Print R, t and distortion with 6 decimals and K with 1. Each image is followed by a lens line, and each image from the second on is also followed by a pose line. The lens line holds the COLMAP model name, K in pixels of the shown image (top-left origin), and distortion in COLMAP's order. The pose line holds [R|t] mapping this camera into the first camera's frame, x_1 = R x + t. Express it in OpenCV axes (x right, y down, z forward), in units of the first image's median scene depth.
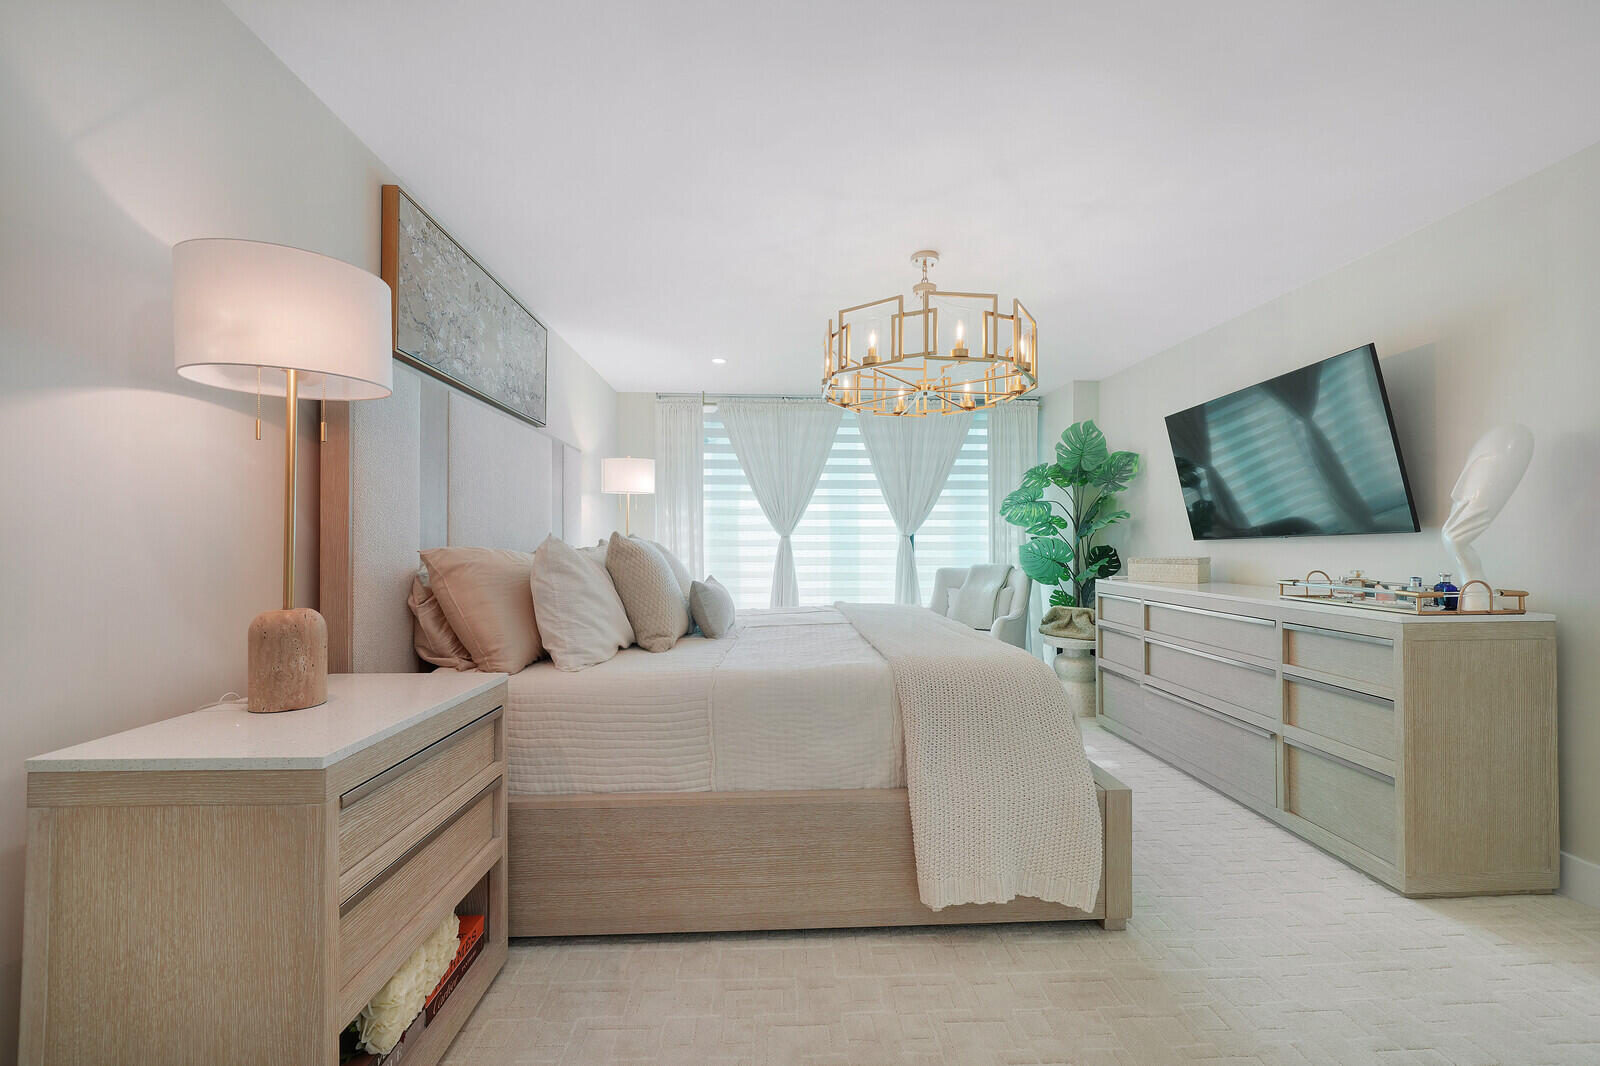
lens RADIAL K [[631.7, 0, 800.8], [0, 631.7, 538.3], [0, 0, 1]] dist [-0.003261, -0.000015]
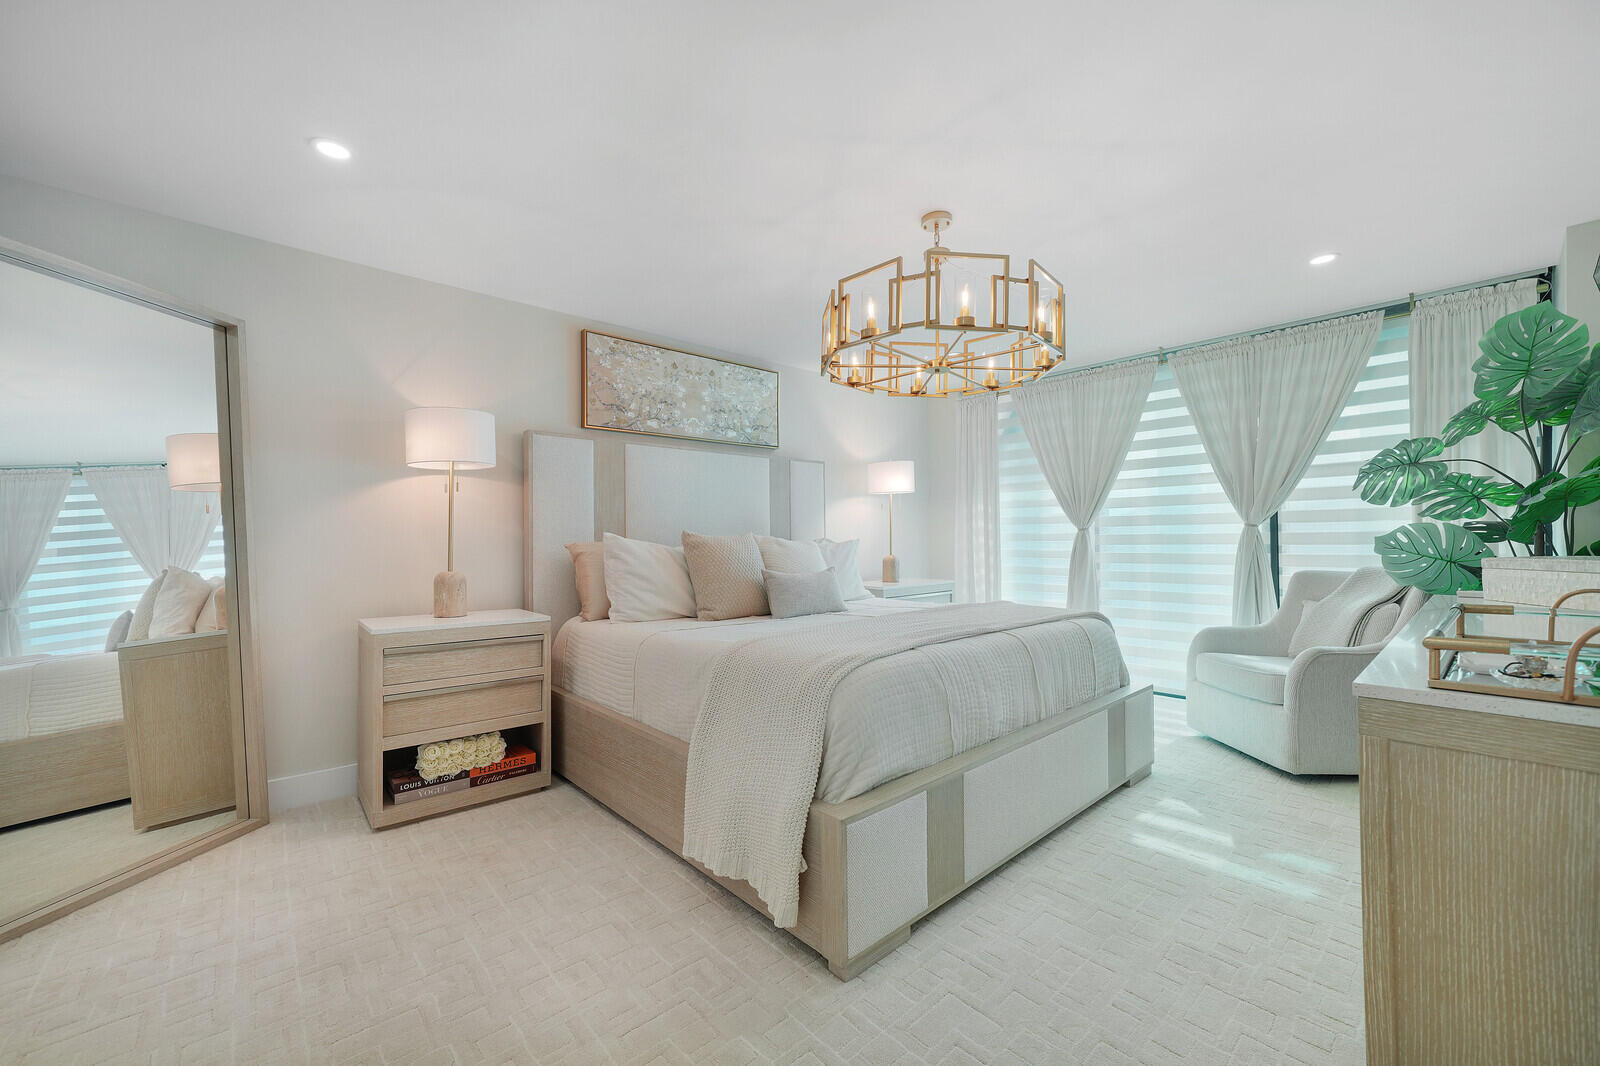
lens RADIAL K [[631.7, 0, 800.8], [0, 631.7, 538.3], [0, 0, 1]] dist [-0.003261, -0.000015]
pose [[0.633140, -0.008437, -0.773991, 0.408319], [0.013517, 0.999909, 0.000158, 0.004392], [0.773919, -0.010562, 0.633196, 0.145349]]
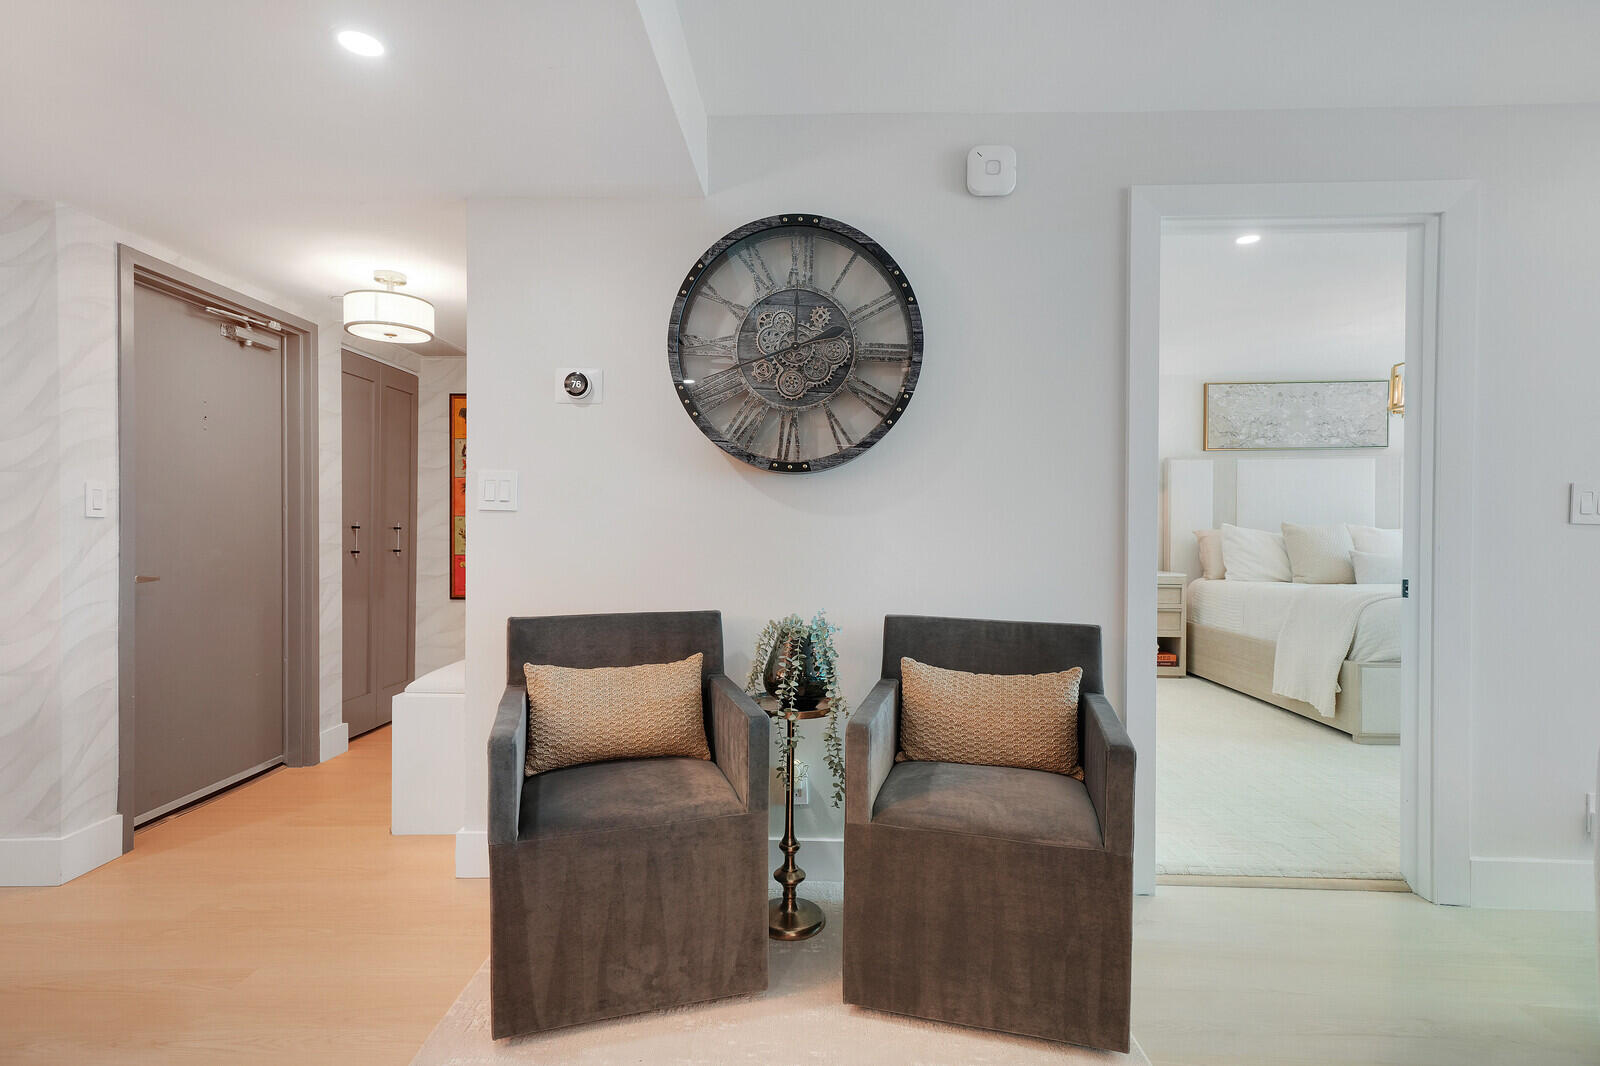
lens RADIAL K [[780.6, 0, 800.0], [0, 780.6, 533.0], [0, 0, 1]] dist [0.028200, -0.000063]
pose [[-0.080517, 0.003731, -0.996746, 1.009269], [0.006356, 0.999975, 0.003230, 0.003391], [0.996733, -0.006075, -0.080539, -0.135401]]
